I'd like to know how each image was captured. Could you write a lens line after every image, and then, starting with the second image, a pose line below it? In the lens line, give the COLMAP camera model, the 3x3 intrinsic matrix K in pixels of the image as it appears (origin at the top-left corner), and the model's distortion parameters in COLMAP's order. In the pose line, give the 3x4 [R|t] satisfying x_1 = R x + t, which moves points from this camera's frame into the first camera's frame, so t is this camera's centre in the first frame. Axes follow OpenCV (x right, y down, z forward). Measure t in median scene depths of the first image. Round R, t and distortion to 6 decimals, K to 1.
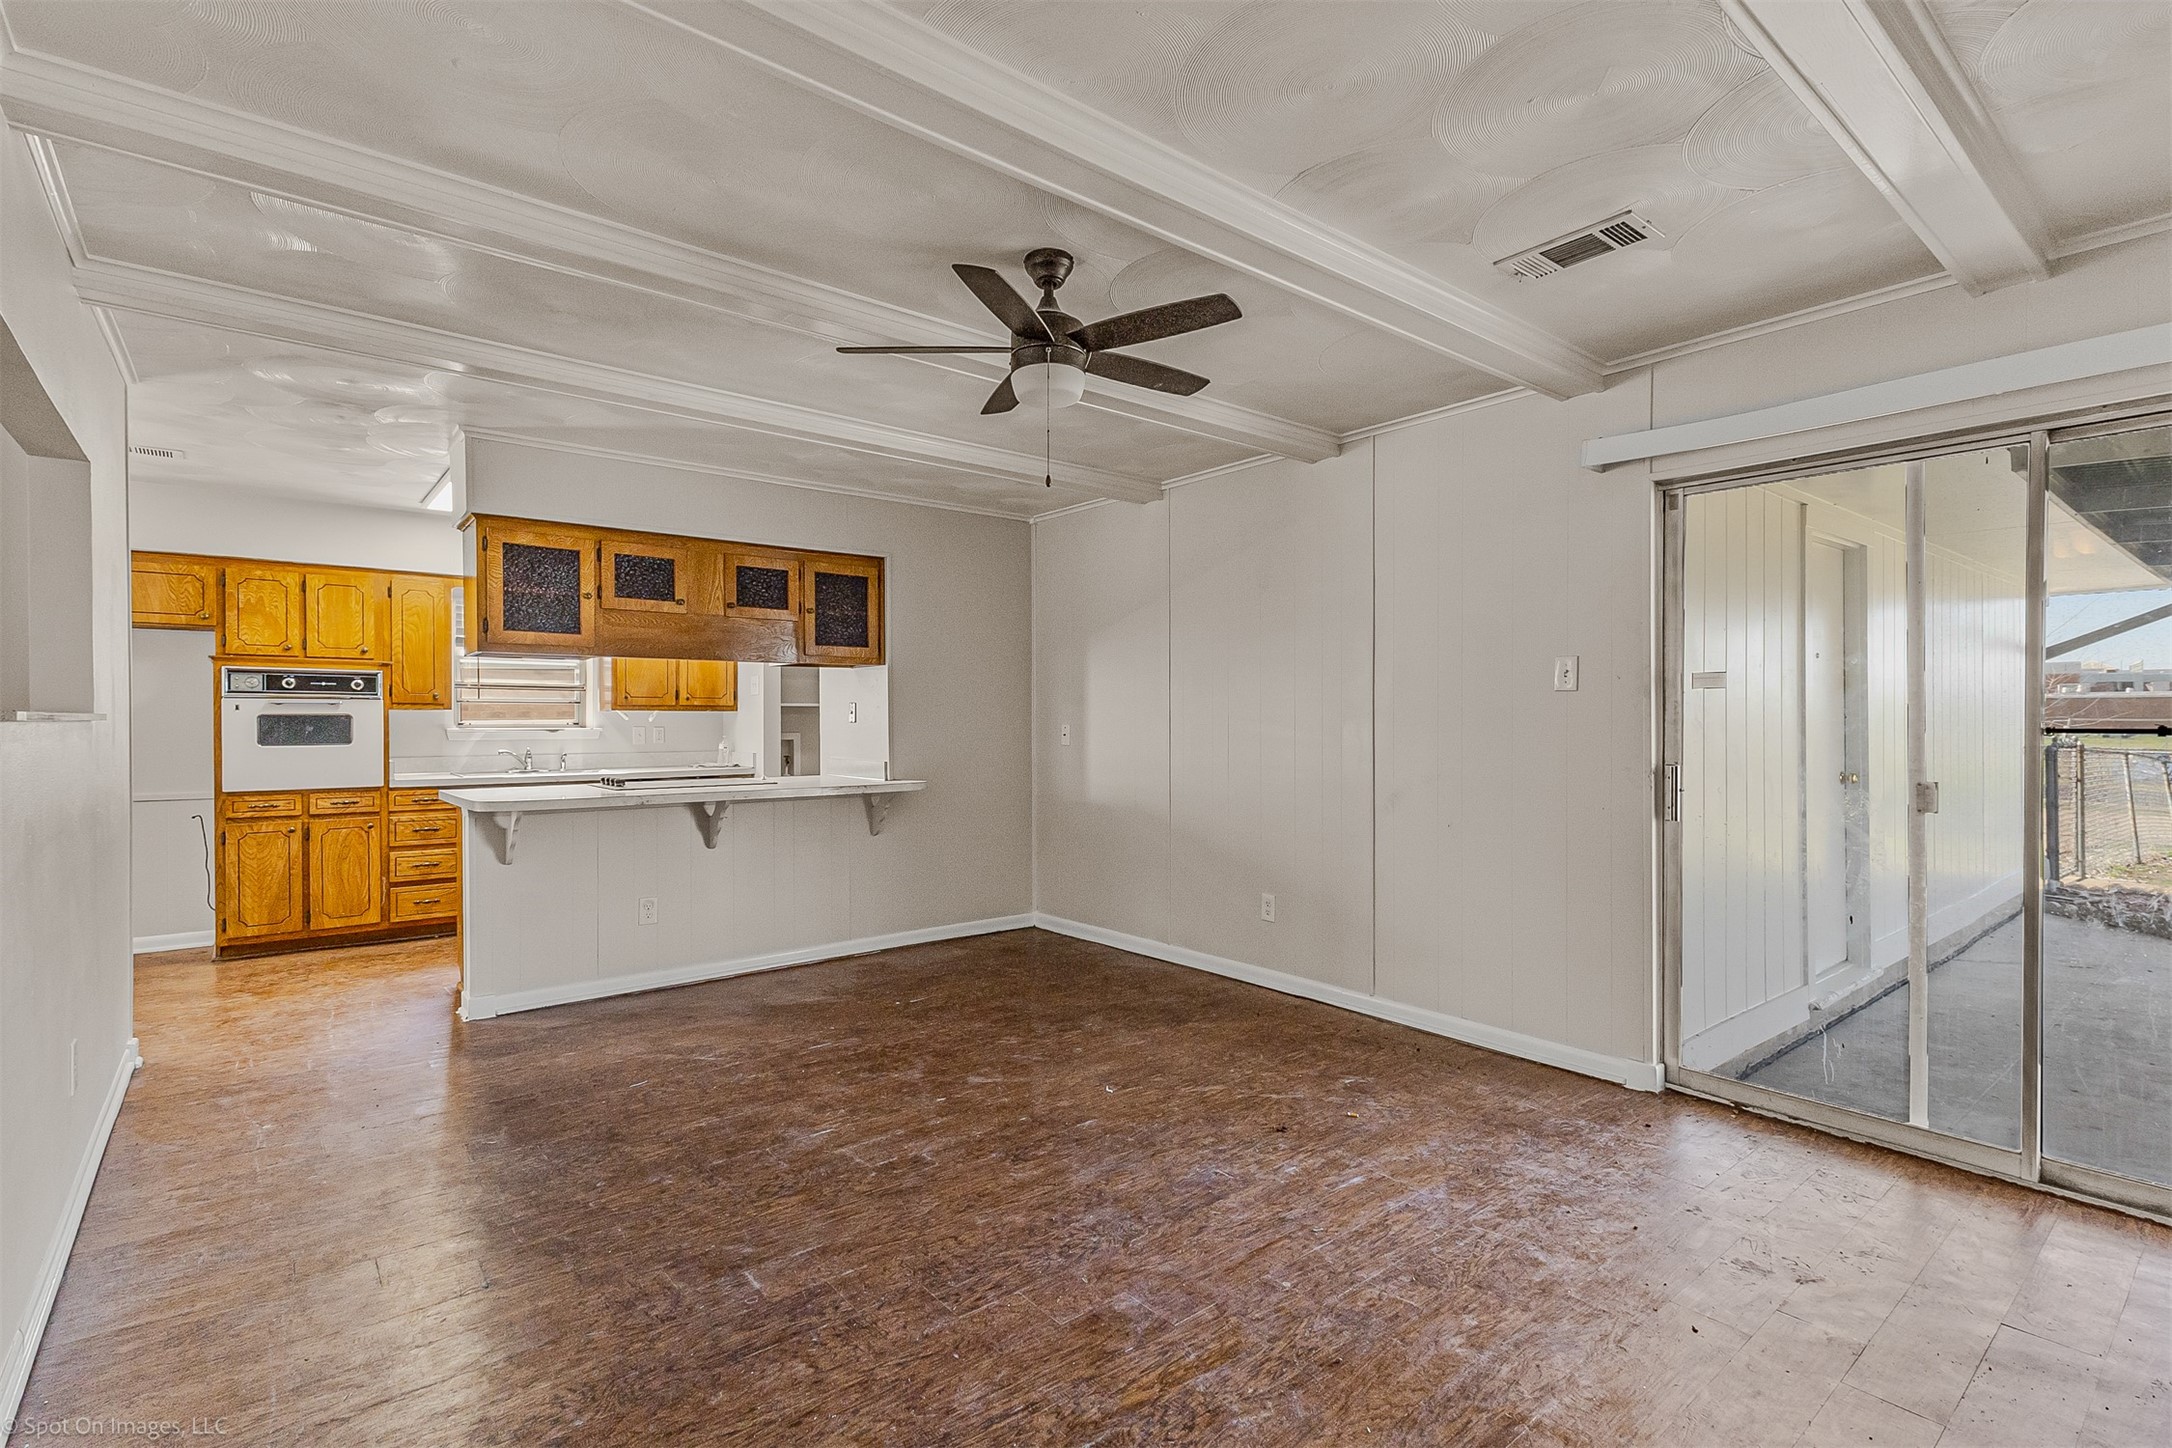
lens RADIAL K [[1008.3, 0, 1096.8], [0, 1008.3, 727.4], [0, 0, 1]] dist [0.023614, -0.000449]
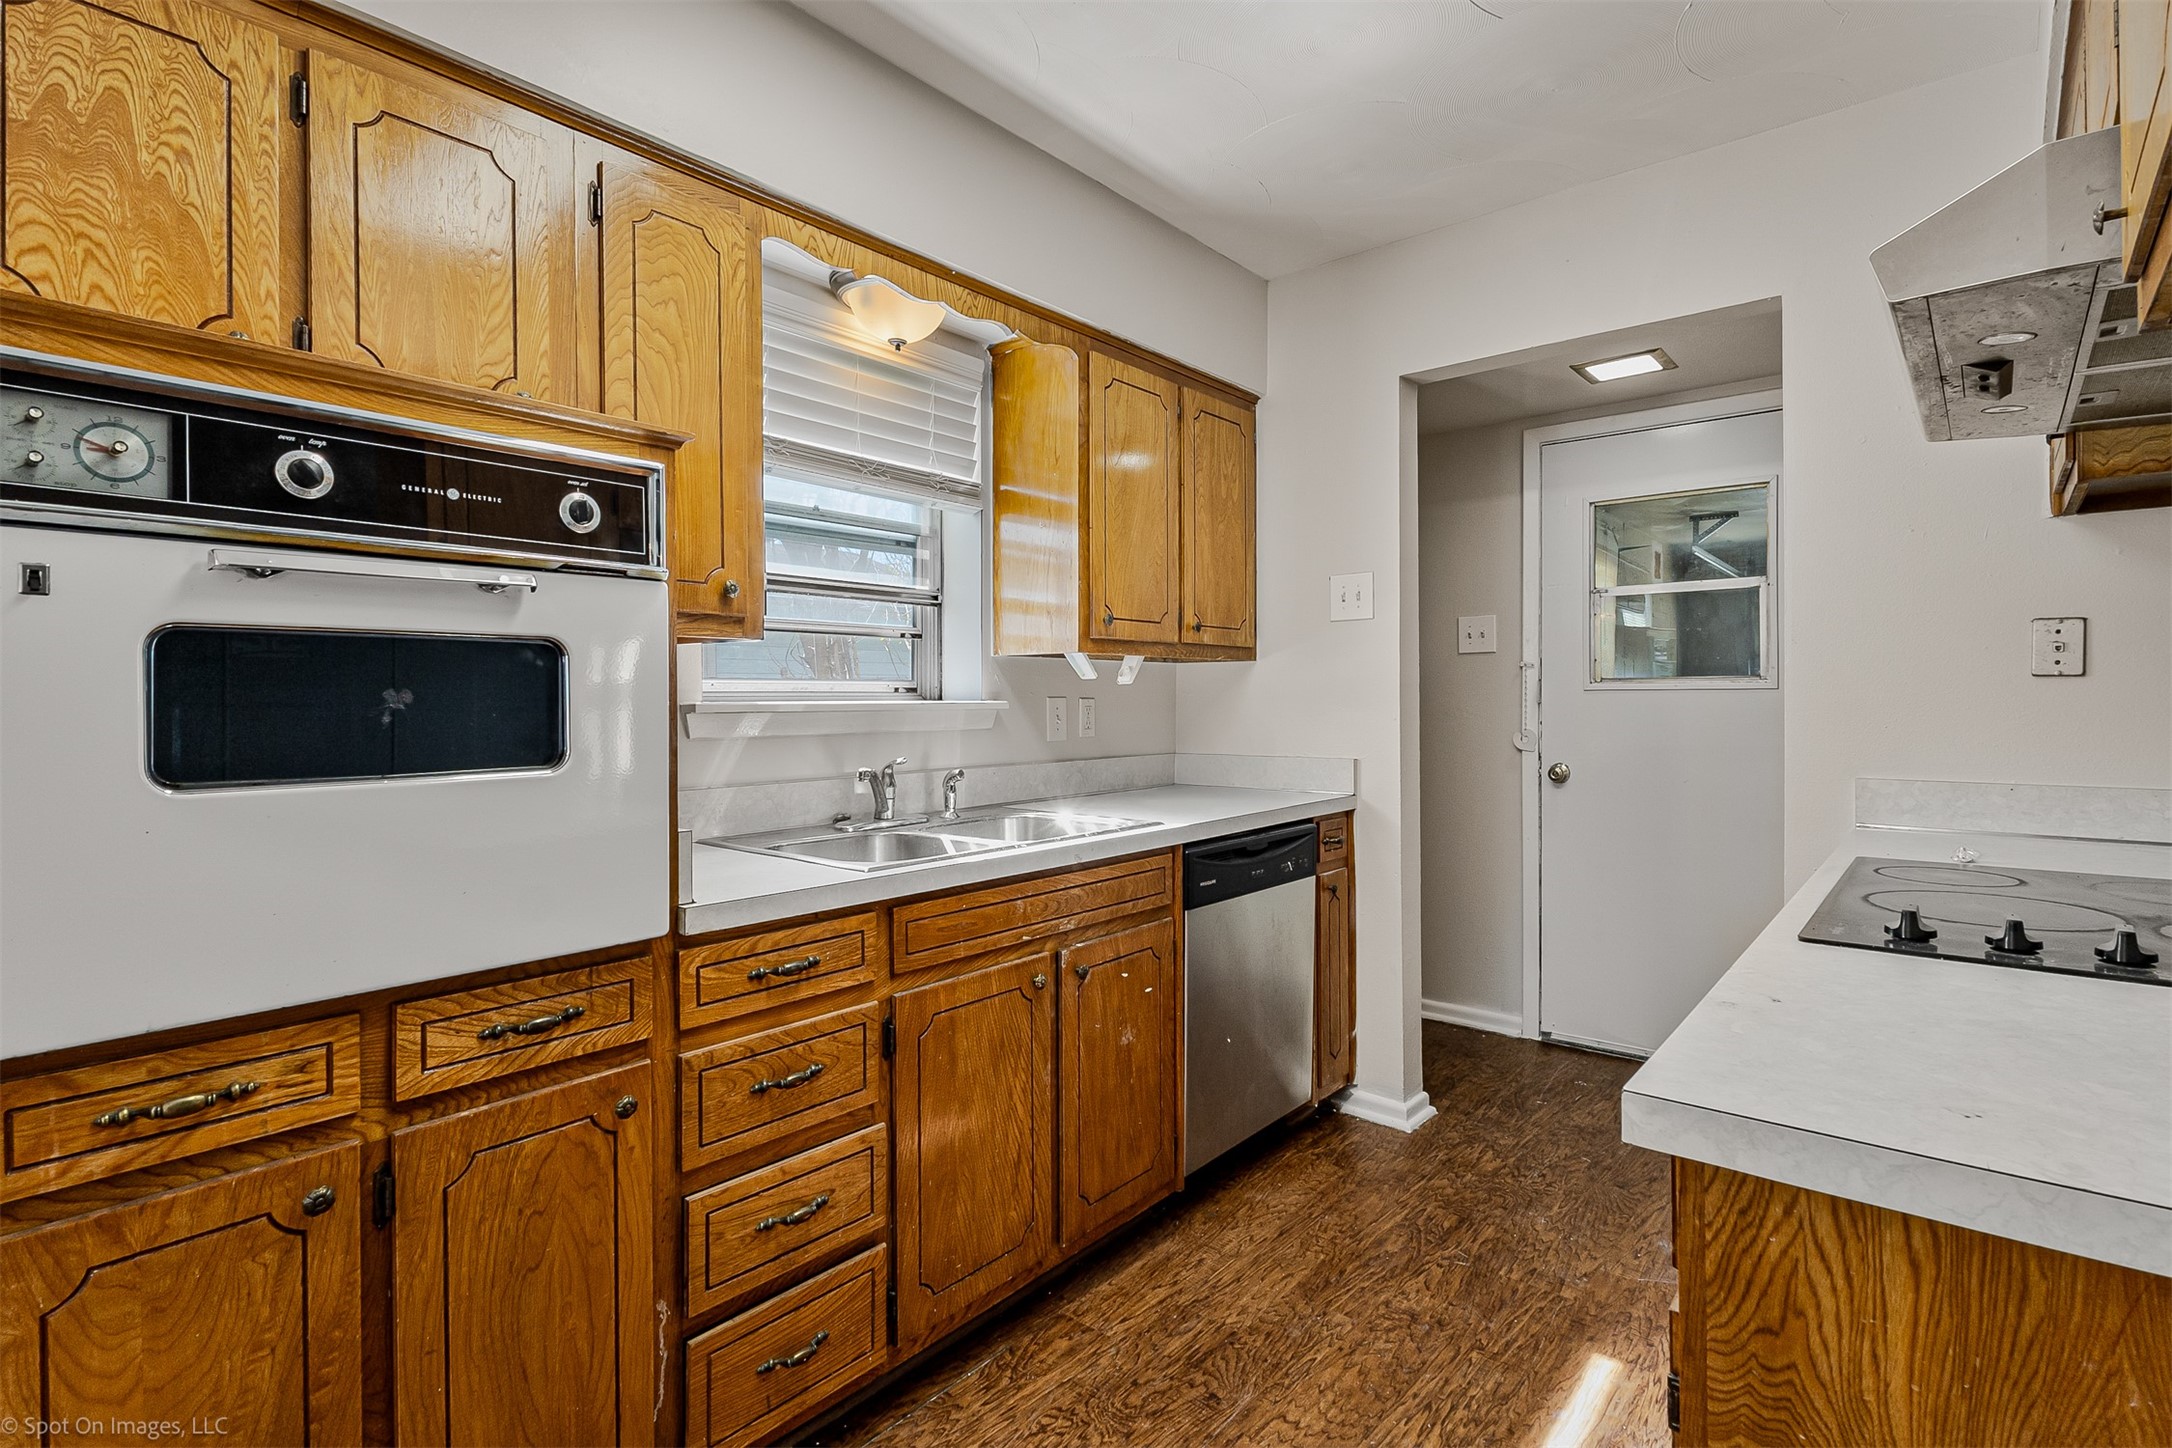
lens RADIAL K [[1028.1, 0, 1084.3], [0, 1028.1, 706.4], [0, 0, 1]] dist [0.014569, -0.003642]
pose [[0.985223, -0.006432, 0.171158, -0.733432], [0.006094, 0.999978, 0.002497, 0.002871], [-0.171170, -0.001417, 0.985240, 0.841537]]
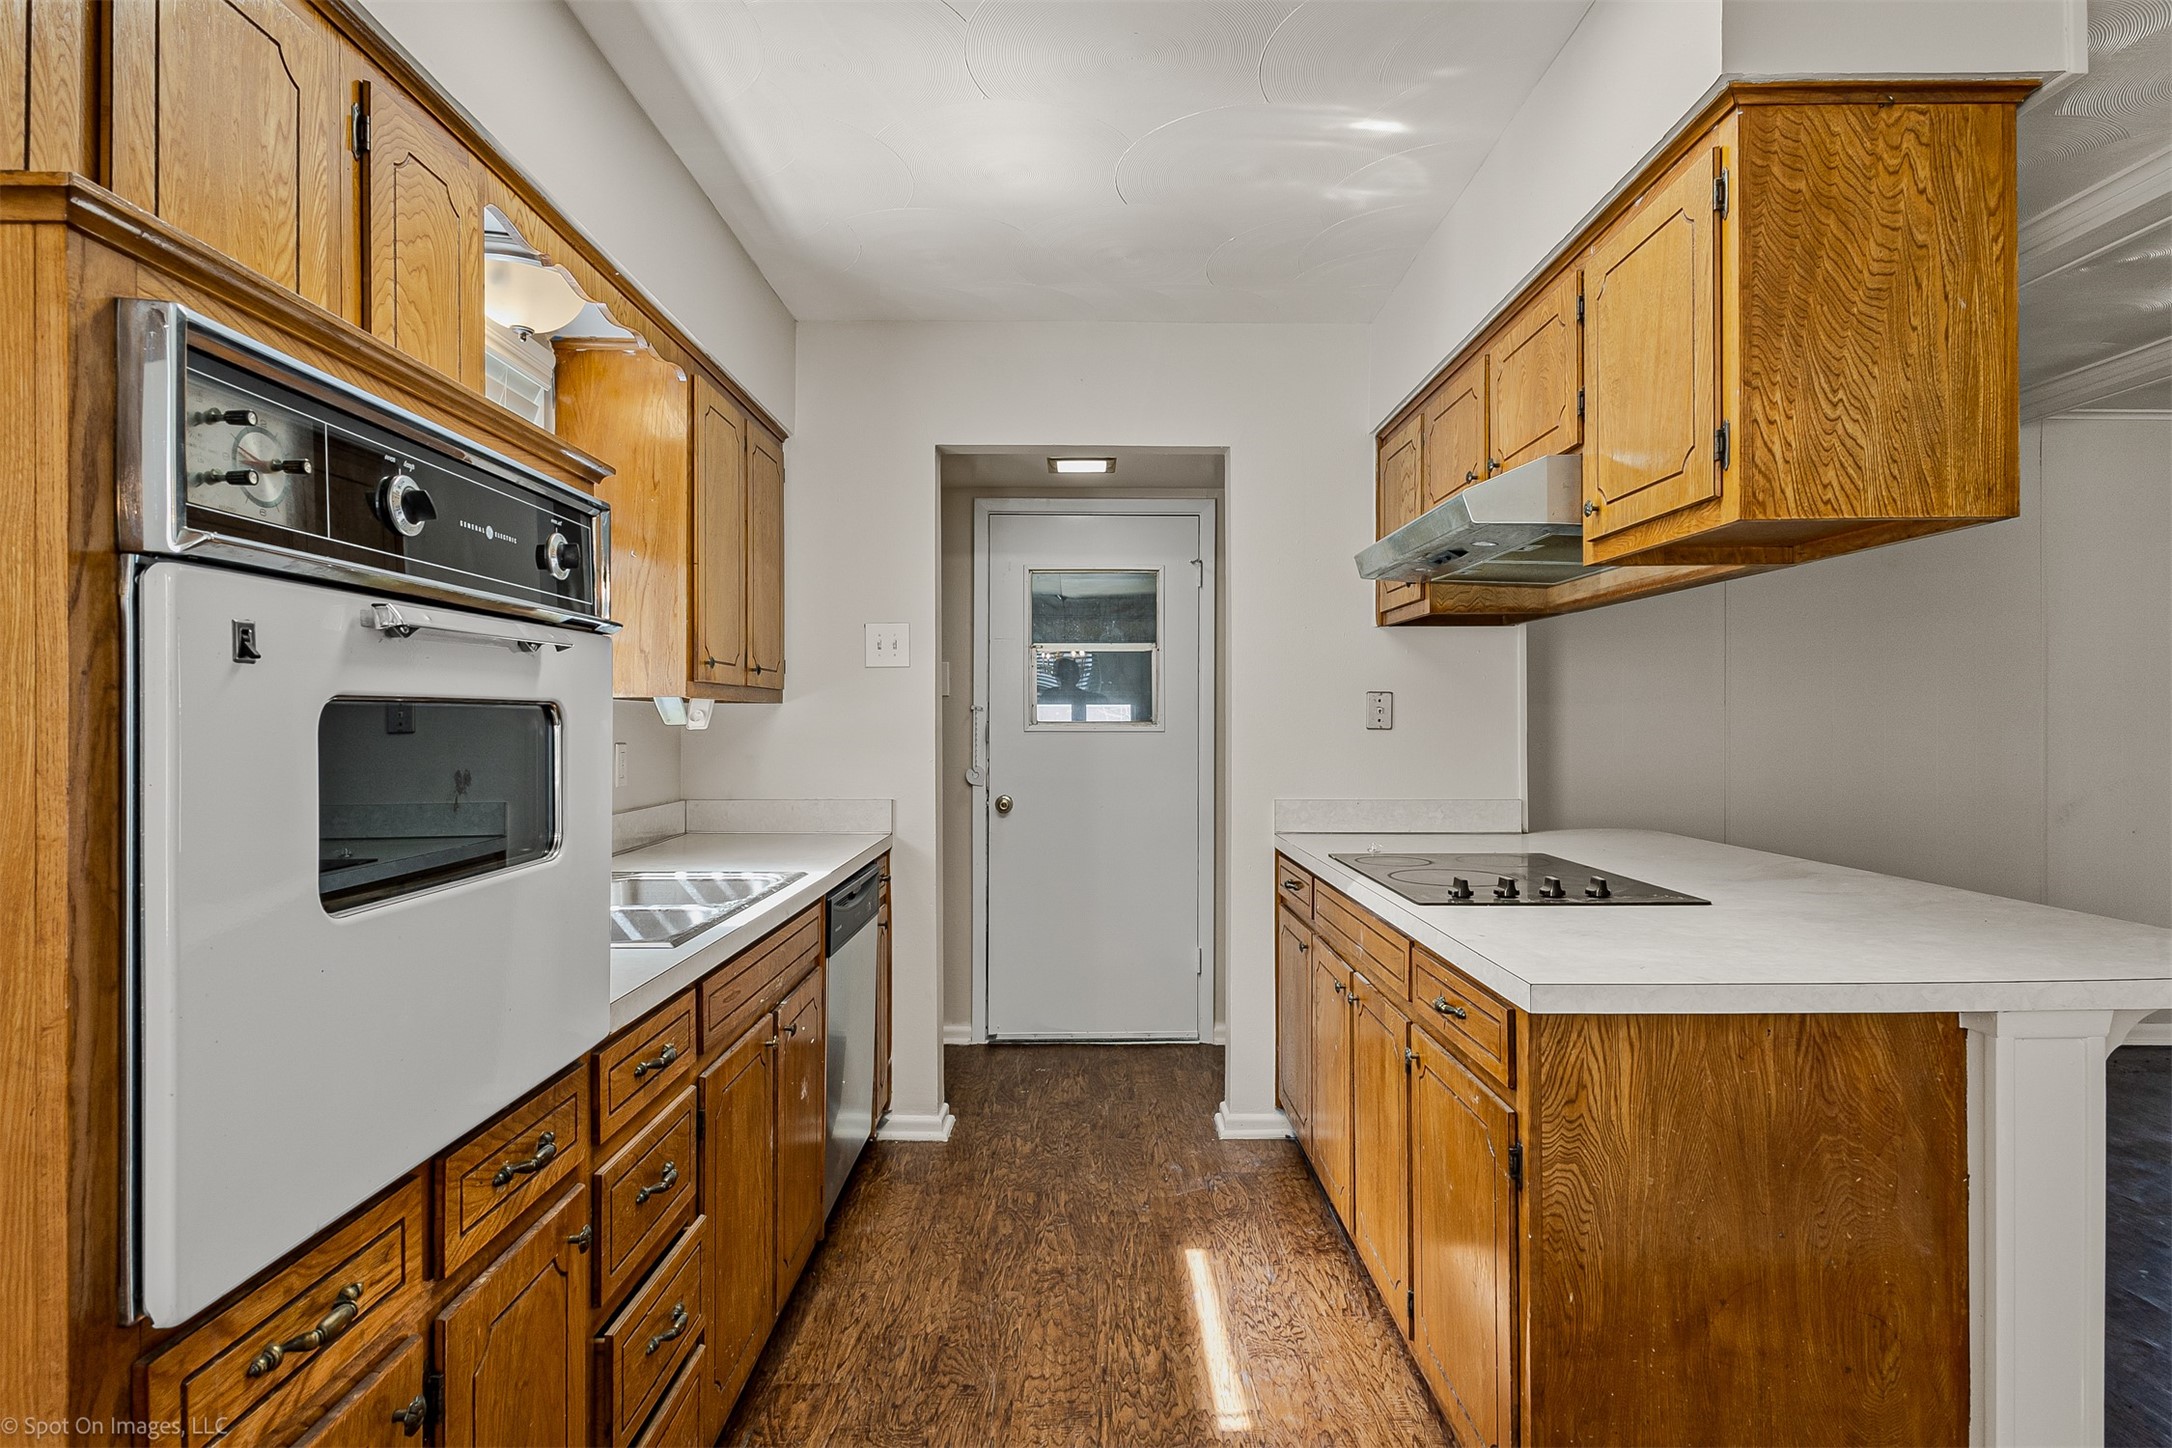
lens RADIAL K [[1110.3, 0, 1087.4], [0, 1110.3, 724.3], [0, 0, 1]] dist [0.005717, -0.000862]
pose [[0.646252, -0.002226, 0.763121, -0.934778], [0.005703, 0.999982, -0.001913, -0.009174], [-0.763103, 0.005588, 0.646253, 0.877987]]
